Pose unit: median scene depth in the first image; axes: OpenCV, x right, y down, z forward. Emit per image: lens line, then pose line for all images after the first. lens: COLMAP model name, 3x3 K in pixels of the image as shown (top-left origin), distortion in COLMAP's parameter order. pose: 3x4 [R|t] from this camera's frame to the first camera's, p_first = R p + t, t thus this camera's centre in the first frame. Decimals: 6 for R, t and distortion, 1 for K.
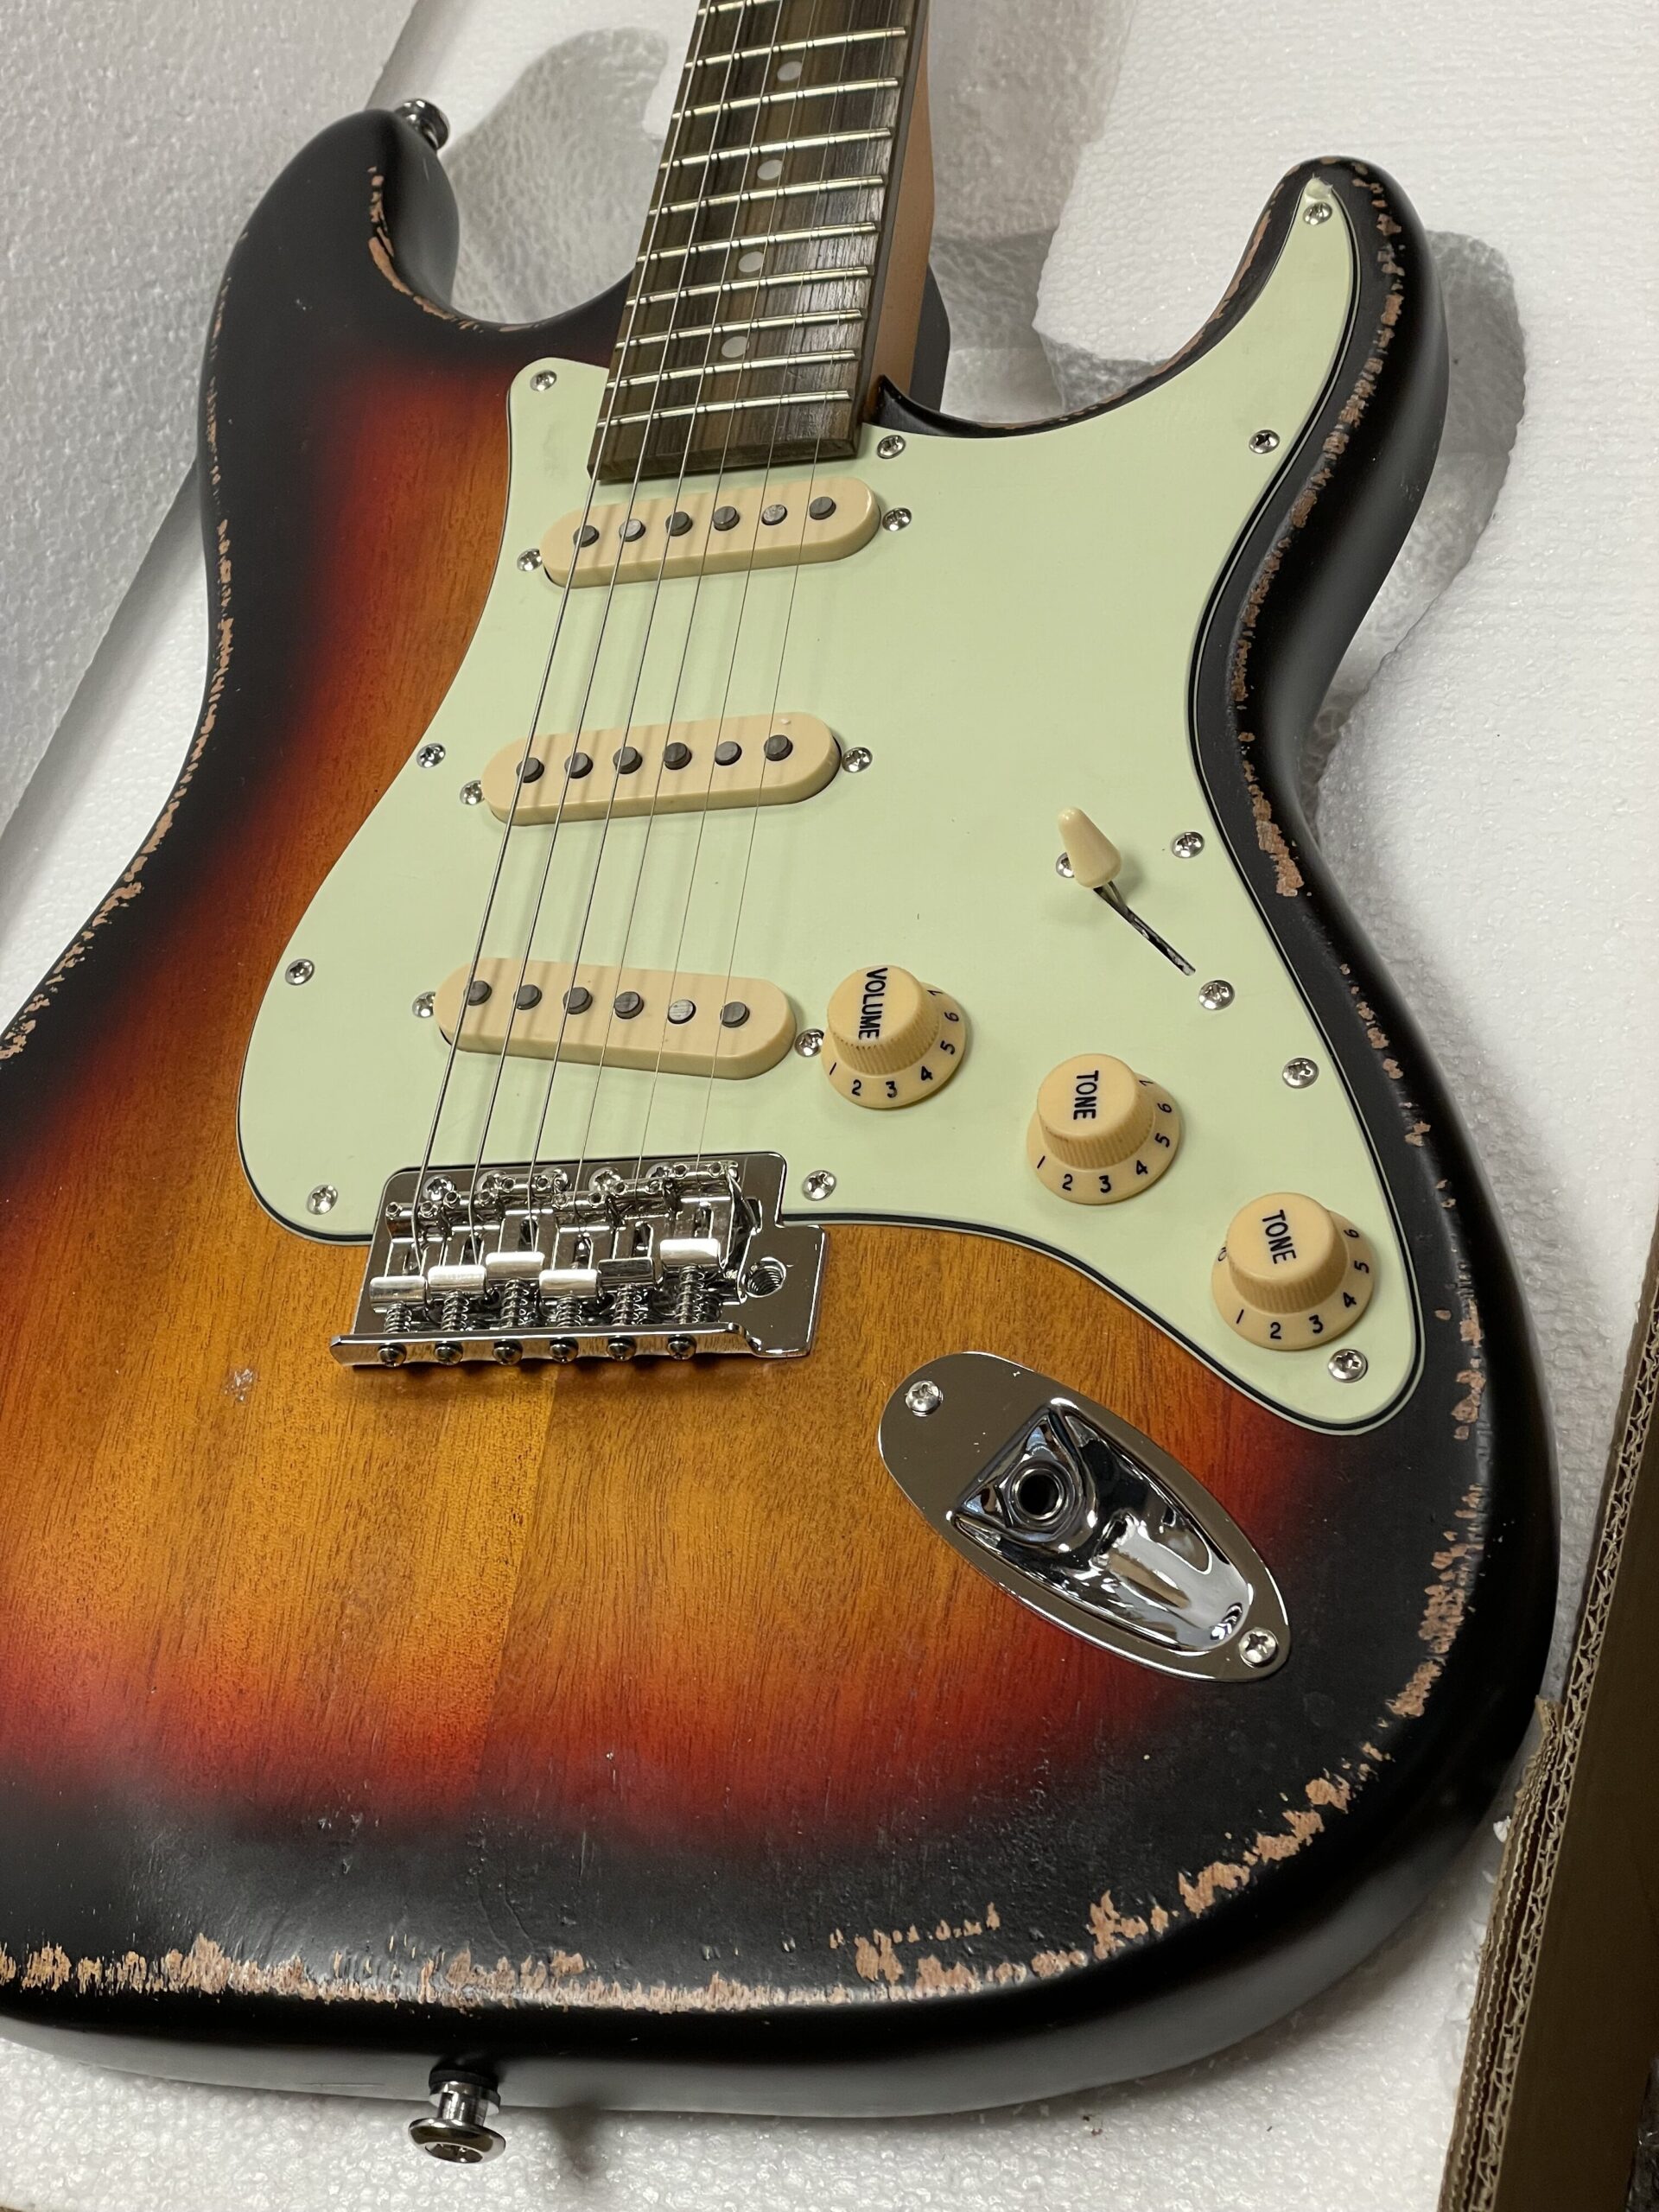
lens RADIAL K [[3221.8, 0, 875.5], [0, 3221.8, 1124.6], [0, 0, 1]] dist [0.154212, -0.413851]
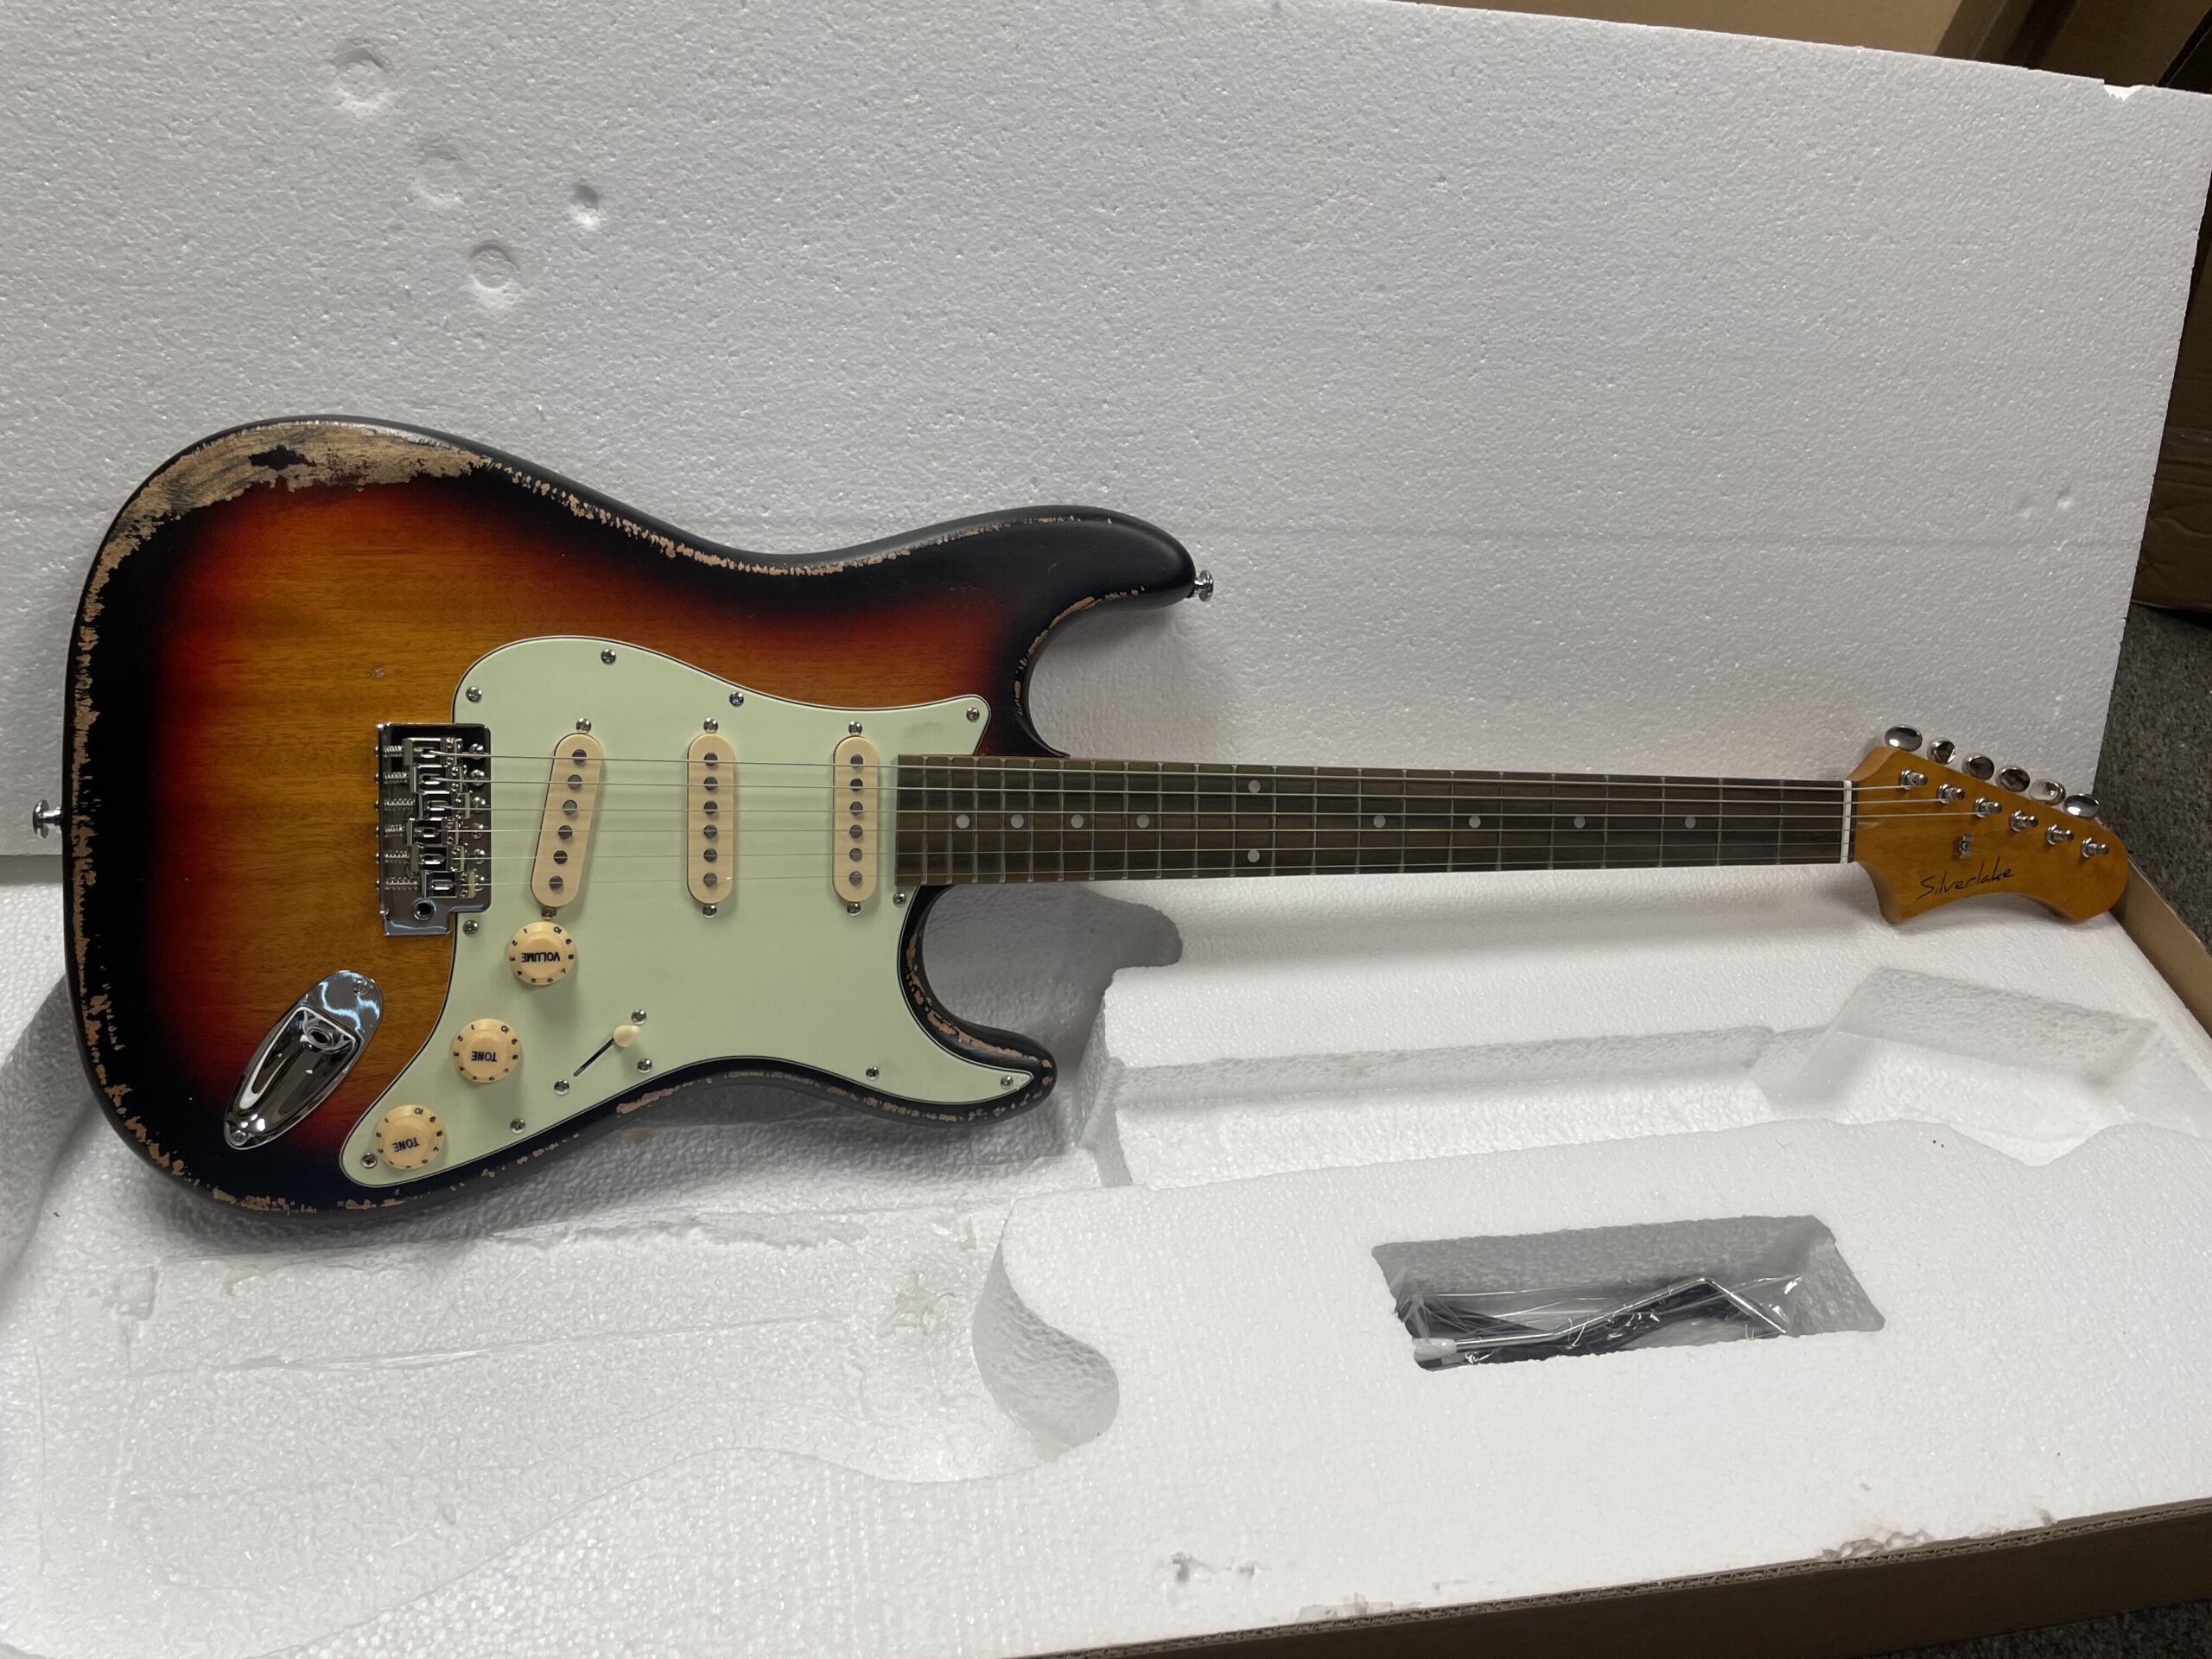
lens RADIAL K [[1679.7, 0, 1106.0], [0, 1679.7, 829.5], [0, 0, 1]] dist [0.008734, 0.000635]
pose [[0.022710, 0.937381, 0.347564, -0.505059], [-0.960296, -0.076239, 0.268364, -0.756538], [0.278057, -0.339859, 0.898432, 0.046727]]
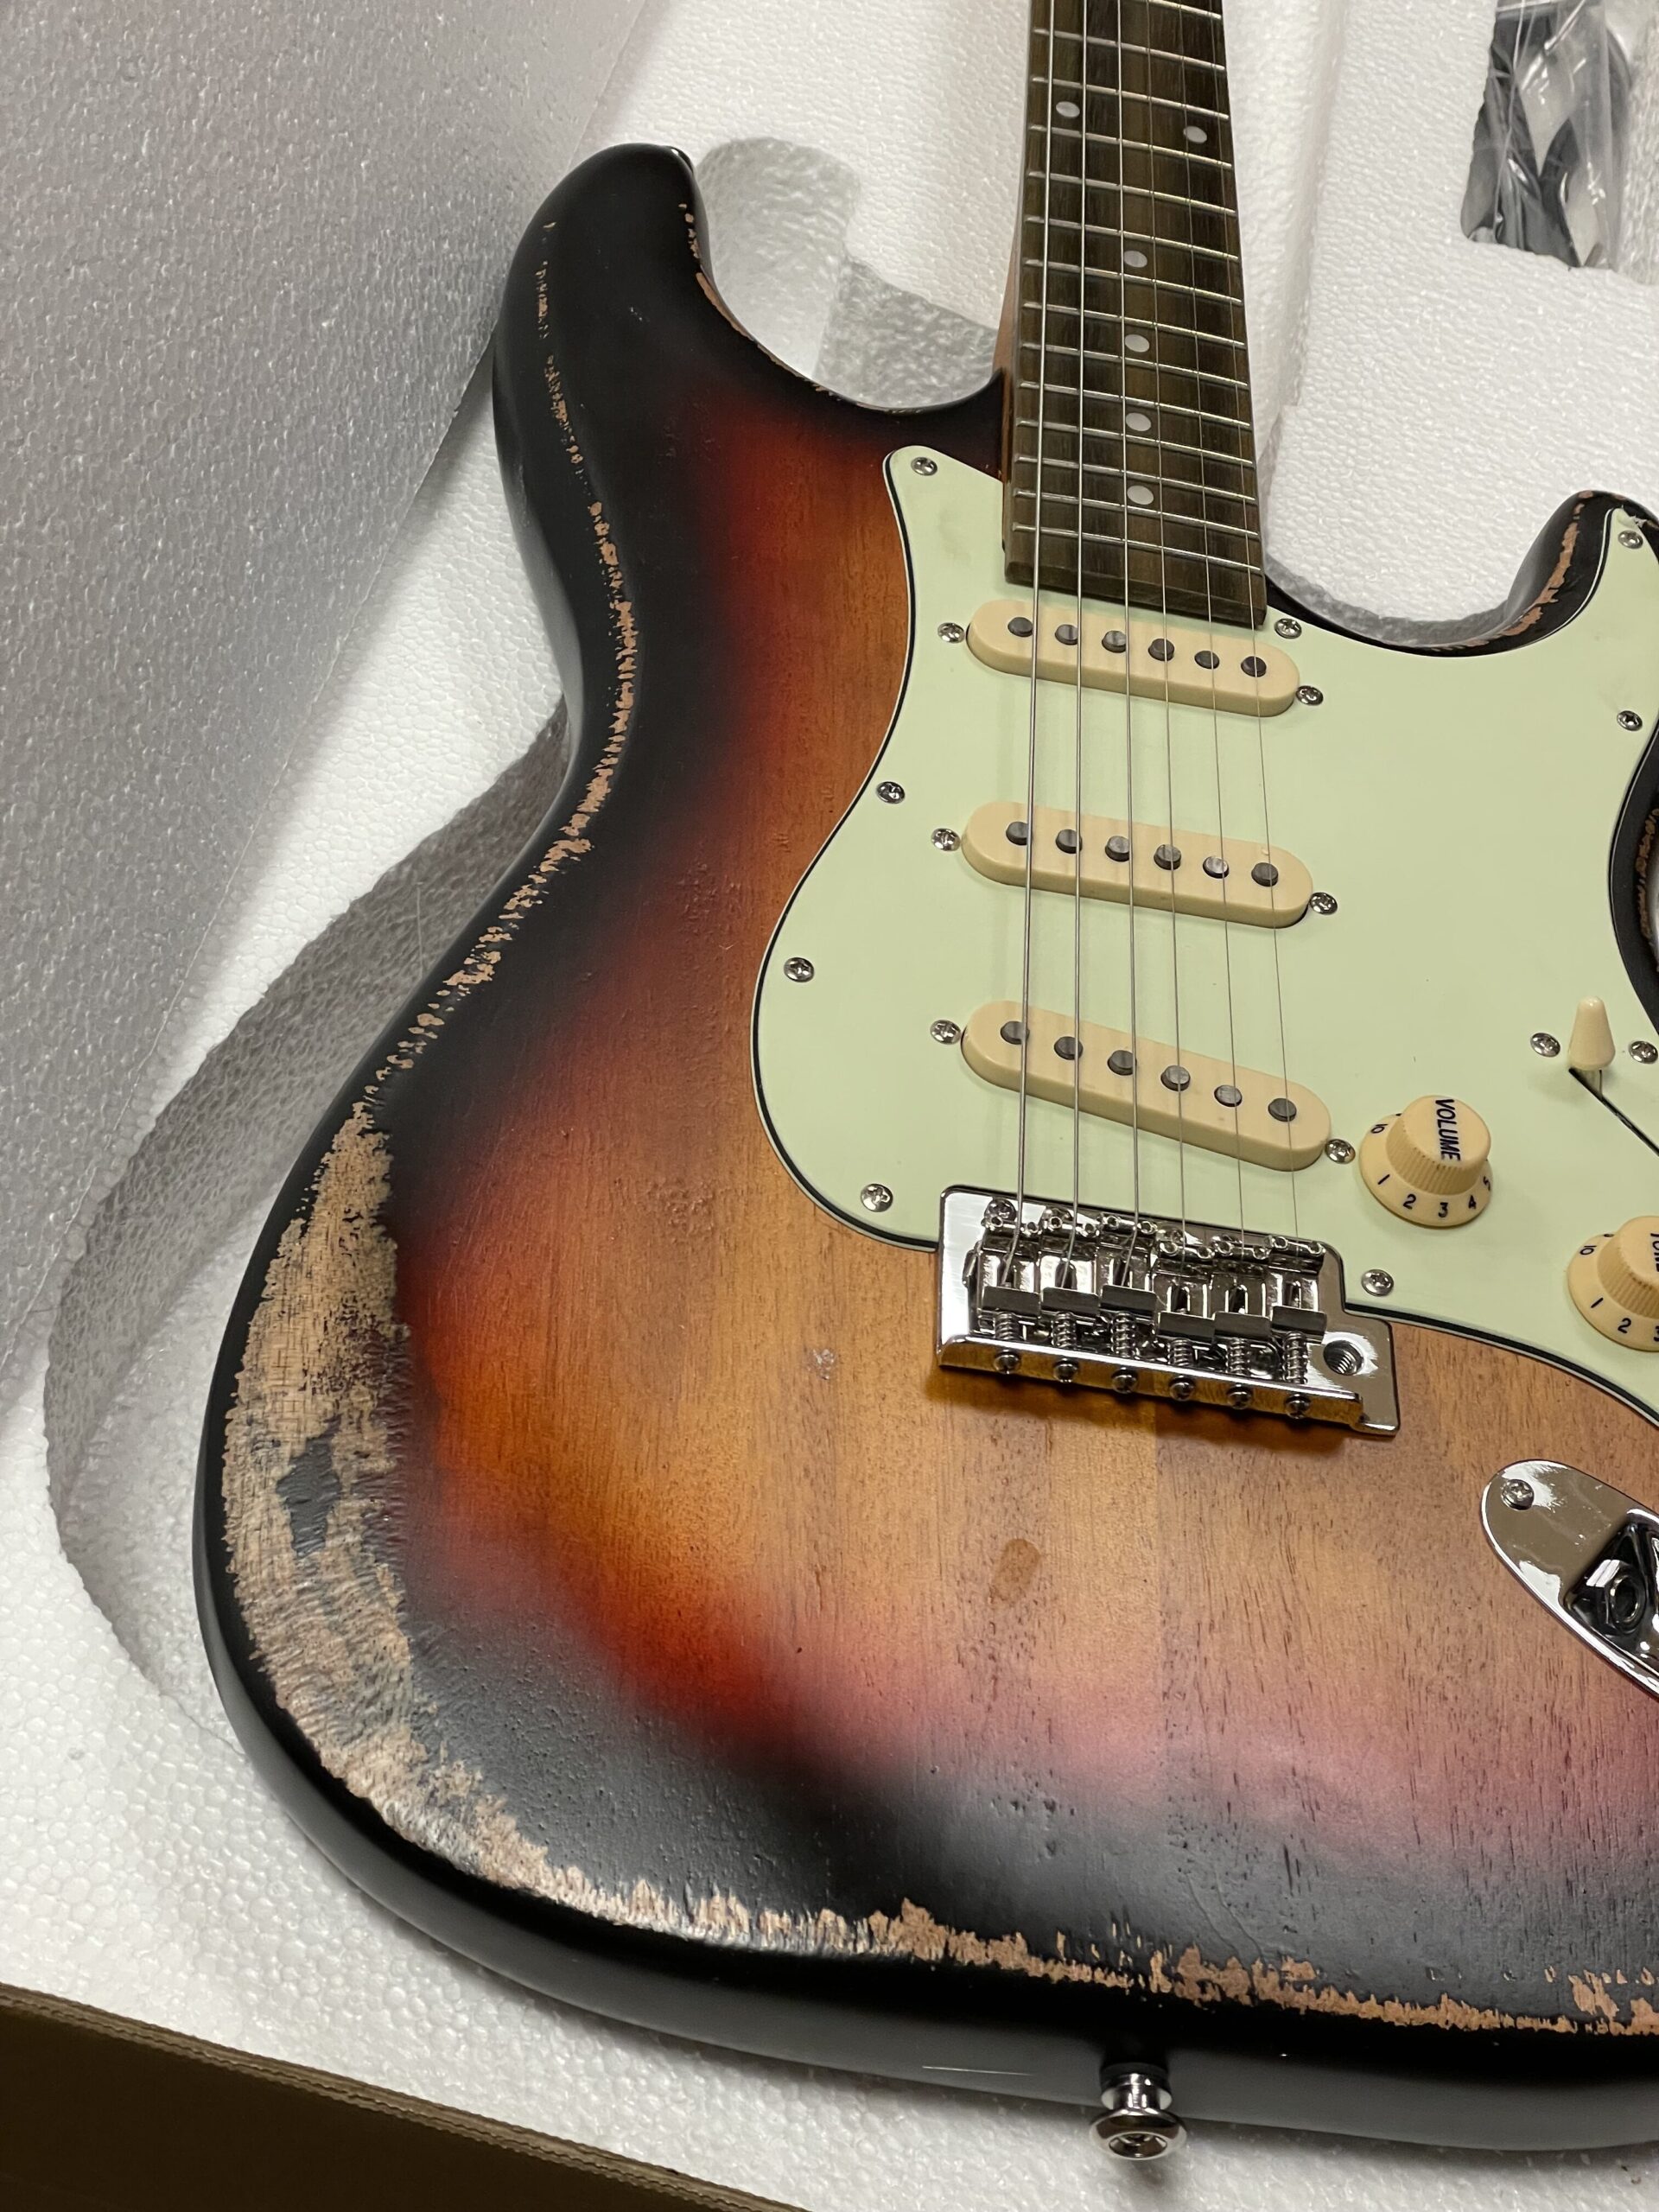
lens RADIAL K [[3221.8, 0, 875.5], [0, 3221.8, 1124.6], [0, 0, 1]] dist [0.154212, -0.413851]
pose [[0.881159, 0.219406, 0.418831, -0.630605], [-0.186567, 0.975282, -0.118396, 0.126692], [-0.434456, 0.026185, 0.900313, 0.100846]]
